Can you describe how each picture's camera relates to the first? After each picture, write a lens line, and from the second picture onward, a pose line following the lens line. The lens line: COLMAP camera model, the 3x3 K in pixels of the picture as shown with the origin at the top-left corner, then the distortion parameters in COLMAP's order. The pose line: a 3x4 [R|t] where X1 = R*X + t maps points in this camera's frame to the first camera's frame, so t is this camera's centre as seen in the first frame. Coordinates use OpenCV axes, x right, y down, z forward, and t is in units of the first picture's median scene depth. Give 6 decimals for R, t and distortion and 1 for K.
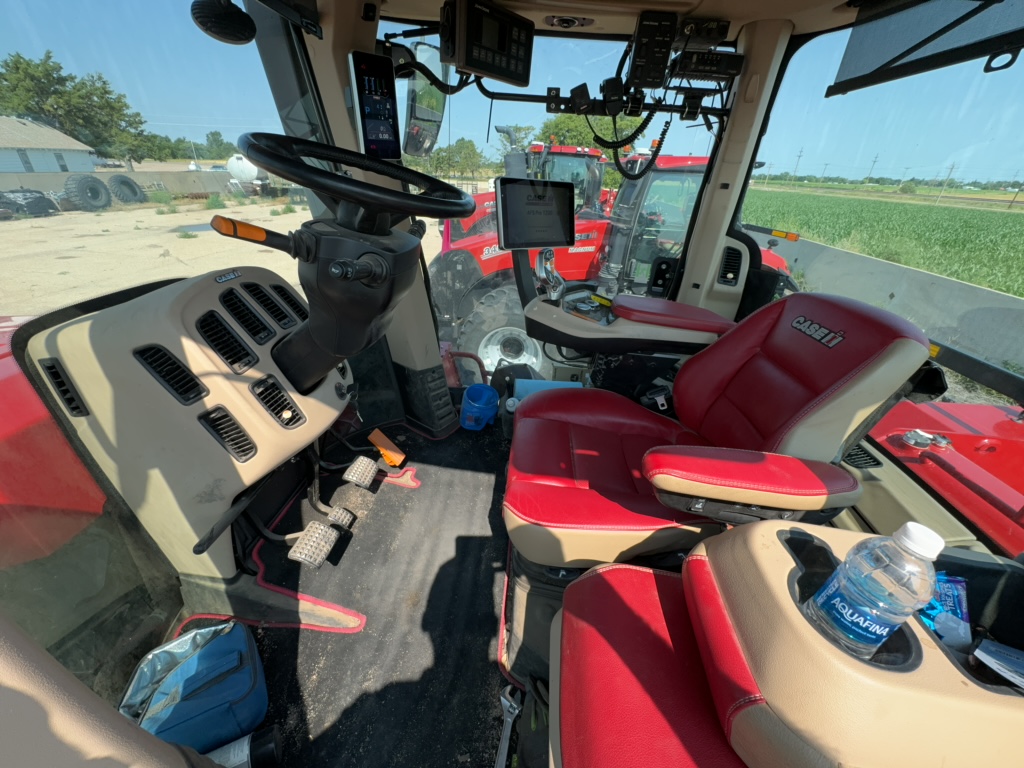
lens RADIAL K [[409.1, 0, 511.9], [0, 409.1, 384.7], [0, 0, 1]] dist [-0.001779, 0.000487]
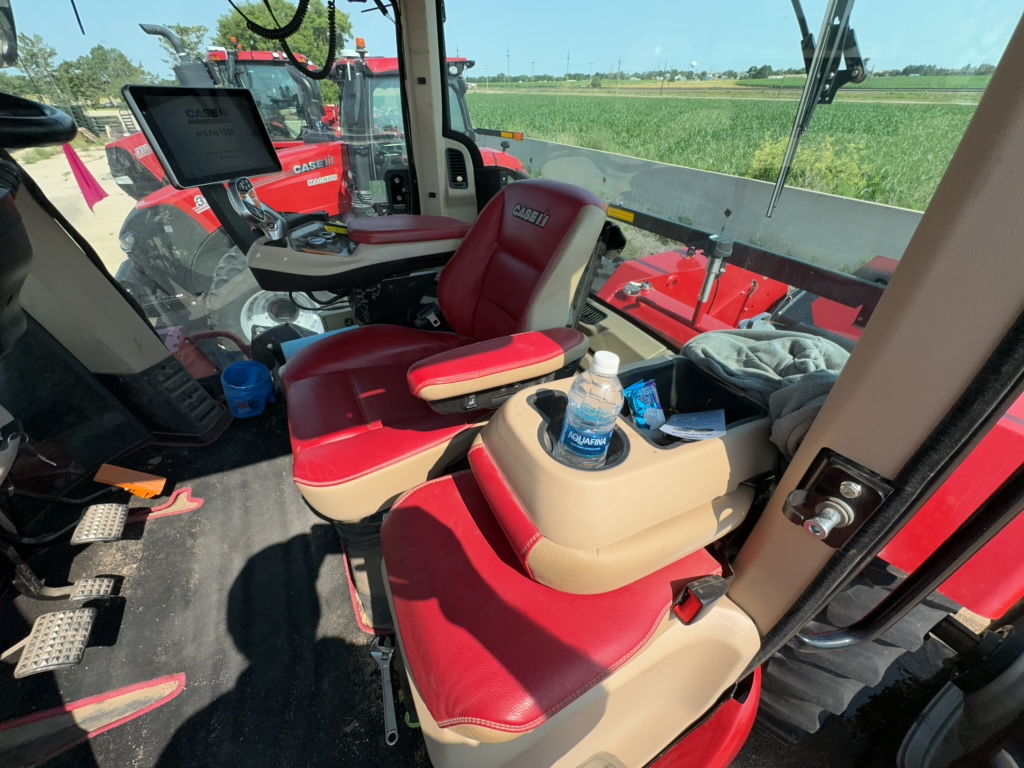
lens RADIAL K [[409.1, 0, 511.9], [0, 409.1, 384.7], [0, 0, 1]] dist [-0.001779, 0.000487]
pose [[0.848472, -0.354205, 0.393234, 0.066653], [0.287788, 0.932351, 0.218860, 0.023868], [-0.444154, -0.072529, 0.893010, 0.004401]]
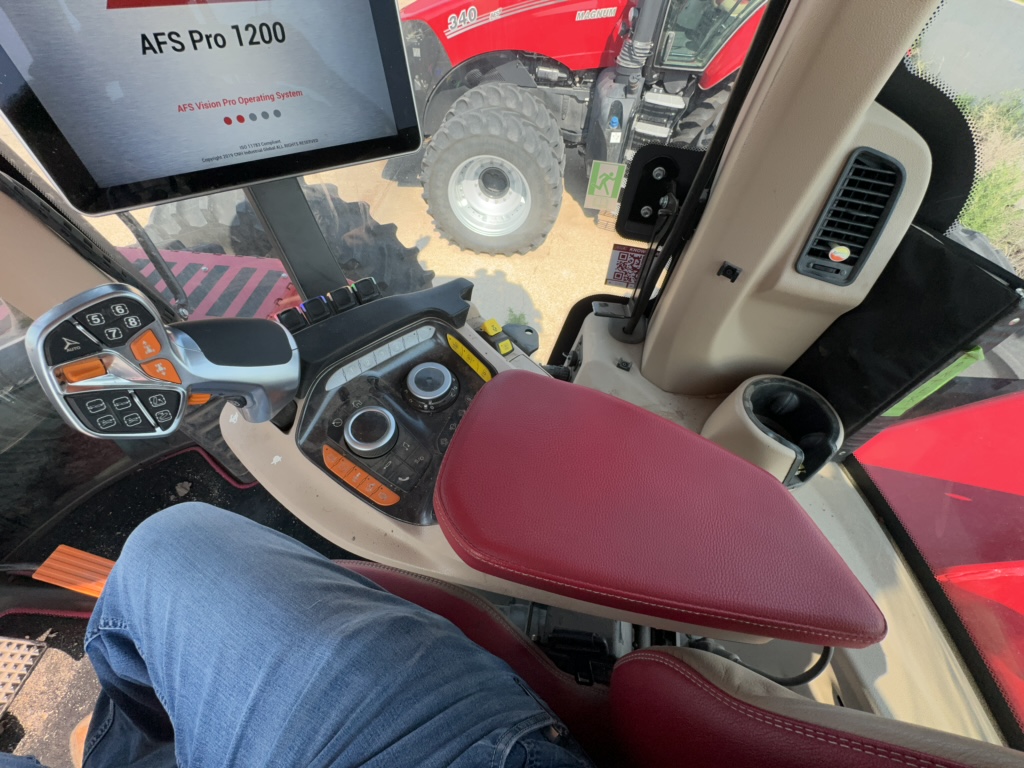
lens RADIAL K [[409.3, 0, 512.0], [0, 409.3, 384.0], [0, 0, 1]] dist [-0.000453, 0.000096]
pose [[0.999279, 0.002697, -0.037868, 0.288218], [0.013479, 0.907273, 0.420326, -0.311960], [0.035490, -0.420533, 0.906583, 0.655112]]
